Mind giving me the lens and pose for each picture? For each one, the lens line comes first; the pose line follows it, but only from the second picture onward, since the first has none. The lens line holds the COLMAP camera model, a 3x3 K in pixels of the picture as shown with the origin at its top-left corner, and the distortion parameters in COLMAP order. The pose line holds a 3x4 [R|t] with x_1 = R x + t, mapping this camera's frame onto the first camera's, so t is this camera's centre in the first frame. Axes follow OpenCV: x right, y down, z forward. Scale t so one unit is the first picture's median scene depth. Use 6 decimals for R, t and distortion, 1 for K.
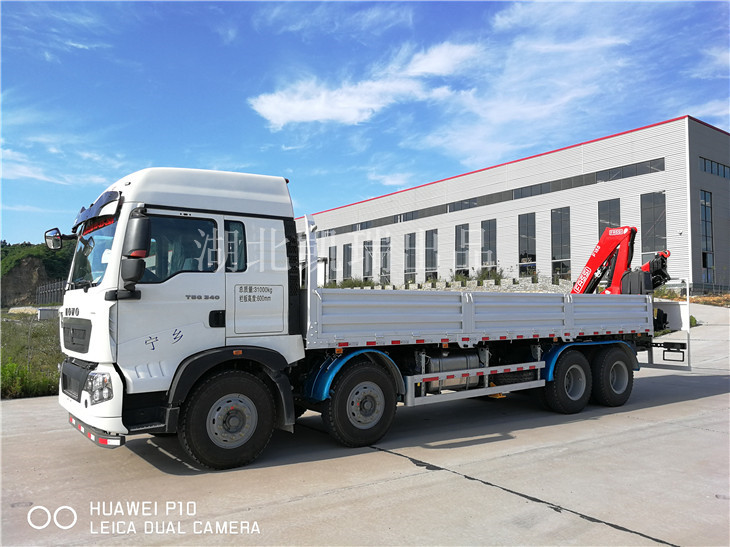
lens RADIAL K [[600.2, 0, 354.8], [0, 600.2, 274.4], [0, 0, 1]] dist [0.005408, 0.001423]
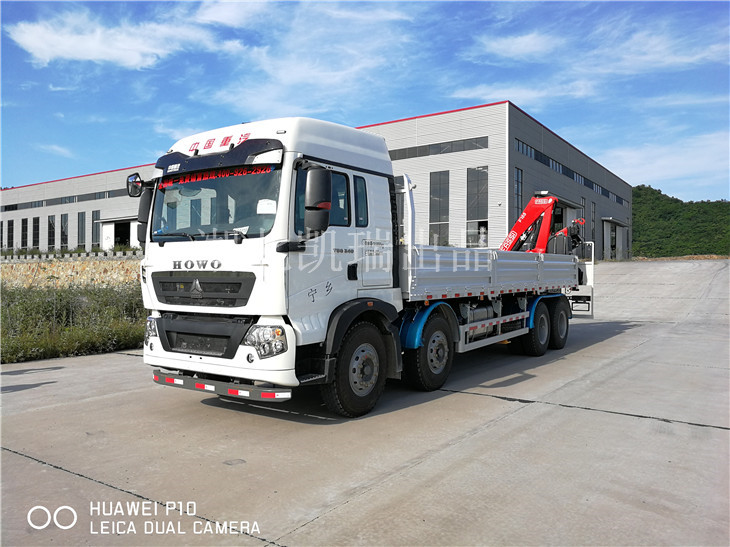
lens RADIAL K [[606.0, 0, 353.7], [0, 606.0, 274.6], [0, 0, 1]] dist [0.084559, -0.123648]
pose [[0.941526, -0.002391, 0.336933, -0.451835], [-0.018021, 0.998186, 0.057441, 0.014730], [-0.336459, -0.060154, 0.939775, 0.021168]]
